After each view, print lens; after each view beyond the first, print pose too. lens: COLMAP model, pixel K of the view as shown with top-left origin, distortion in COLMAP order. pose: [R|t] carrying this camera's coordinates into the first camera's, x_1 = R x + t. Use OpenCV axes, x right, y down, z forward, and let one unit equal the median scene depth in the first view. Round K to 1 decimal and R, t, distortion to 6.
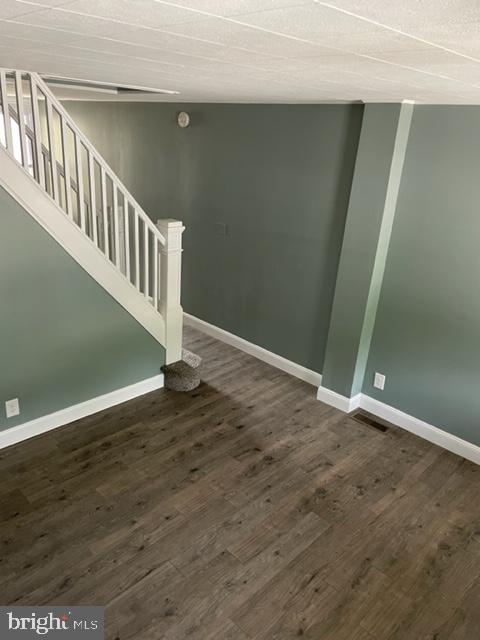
lens RADIAL K [[478.0, 0, 240.0], [0, 478.0, 320.0], [0, 0, 1]] dist [0.095548, -0.123018]
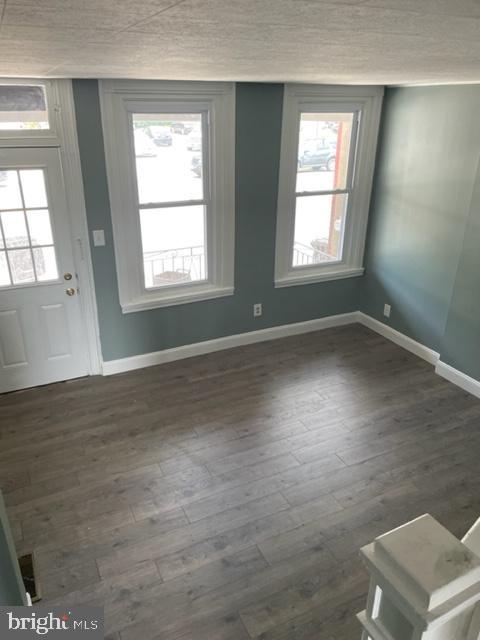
lens RADIAL K [[478.0, 0, 240.0], [0, 478.0, 320.0], [0, 0, 1]] dist [0.095548, -0.123018]
pose [[-0.941065, -0.192008, 0.278441, -0.124012], [0.064367, 0.706527, 0.704753, -0.536773], [-0.332044, 0.681141, -0.652529, 1.301159]]
